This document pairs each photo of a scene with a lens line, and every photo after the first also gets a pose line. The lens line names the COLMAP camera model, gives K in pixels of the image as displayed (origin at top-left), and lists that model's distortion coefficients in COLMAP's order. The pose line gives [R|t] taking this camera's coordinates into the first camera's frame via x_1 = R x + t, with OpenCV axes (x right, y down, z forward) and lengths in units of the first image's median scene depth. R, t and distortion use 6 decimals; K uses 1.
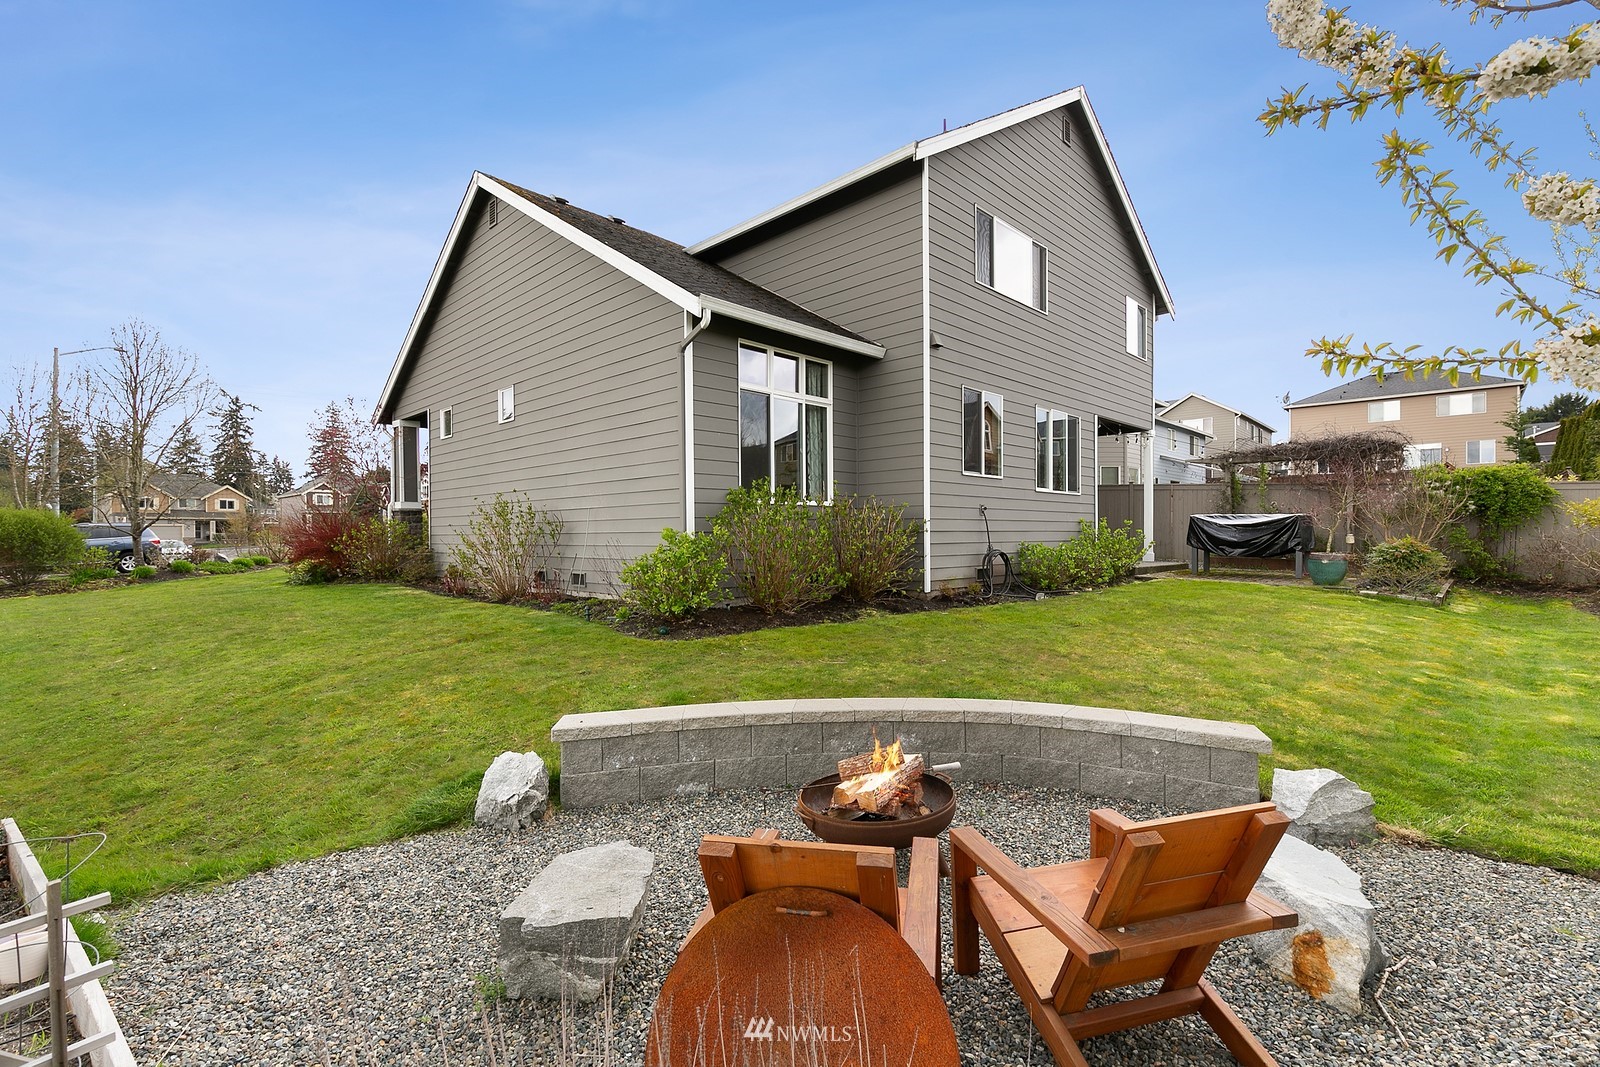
lens RADIAL K [[723.9, 0, 803.0], [0, 723.9, 539.0], [0, 0, 1]] dist [0.010513, -0.001964]
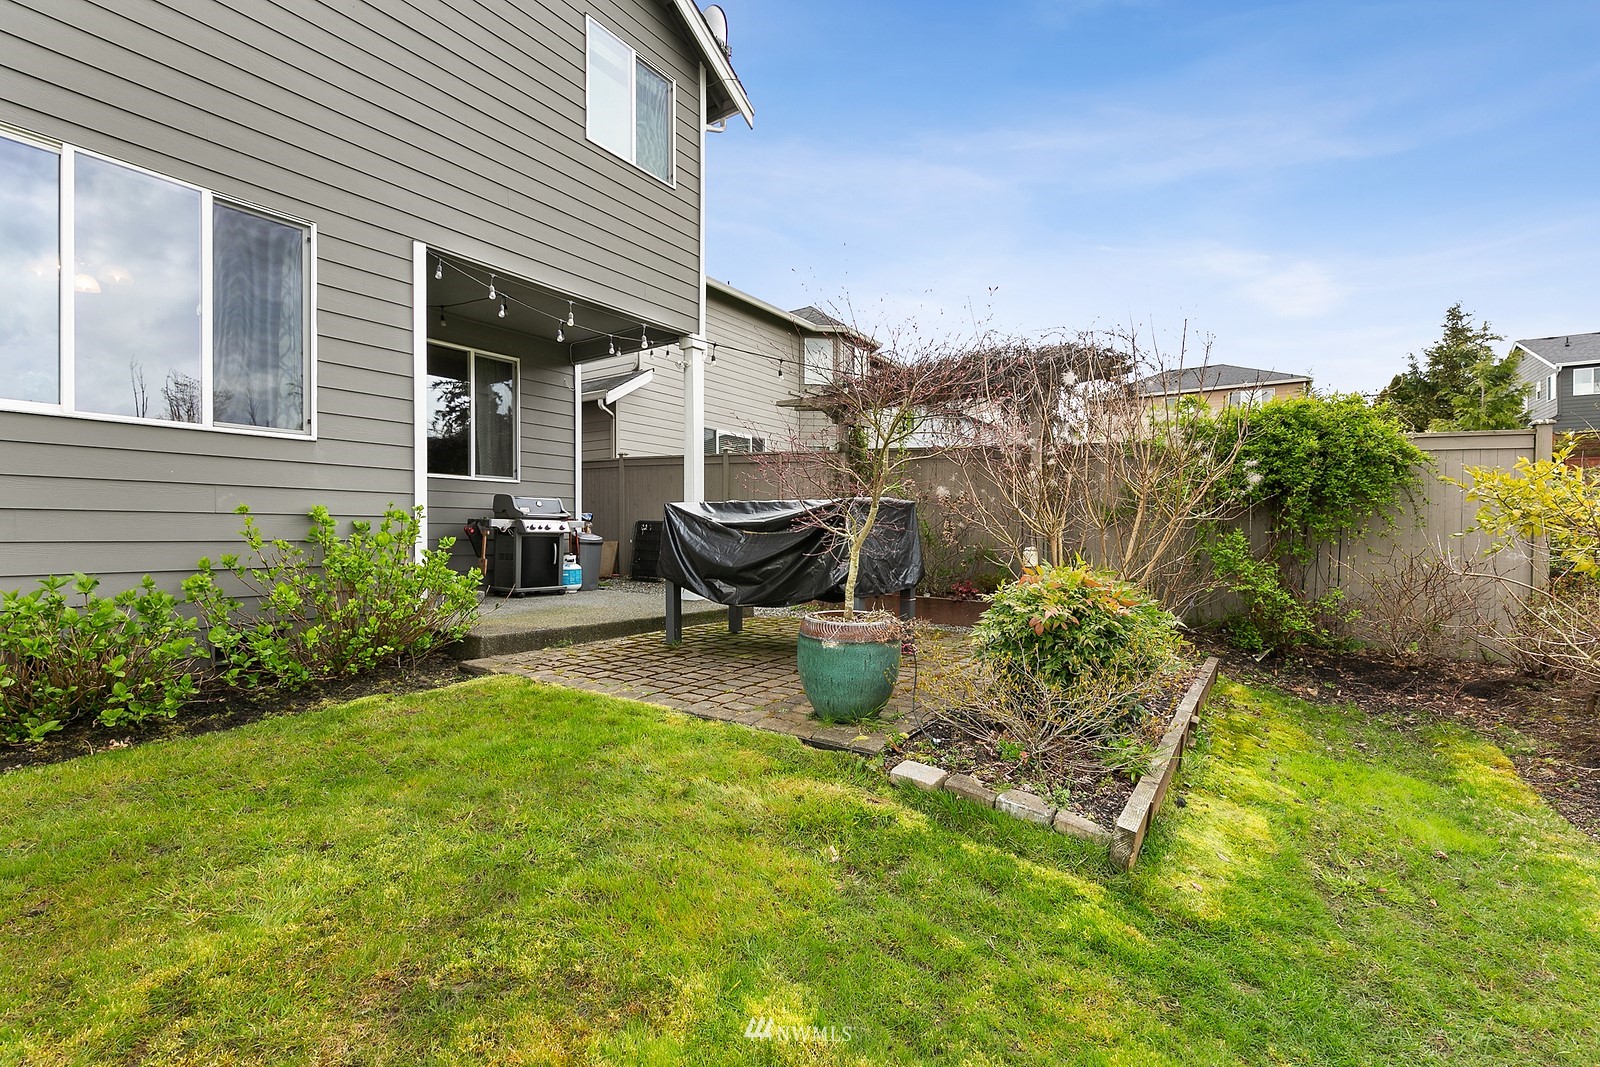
lens RADIAL K [[723.9, 0, 796.9], [0, 723.9, 532.9], [0, 0, 1]] dist [0.010513, -0.001964]
pose [[0.985182, 0.005235, 0.171432, 0.577812], [-0.002889, 0.999899, -0.013933, -0.010048], [-0.171488, 0.013232, 0.985097, 0.624876]]
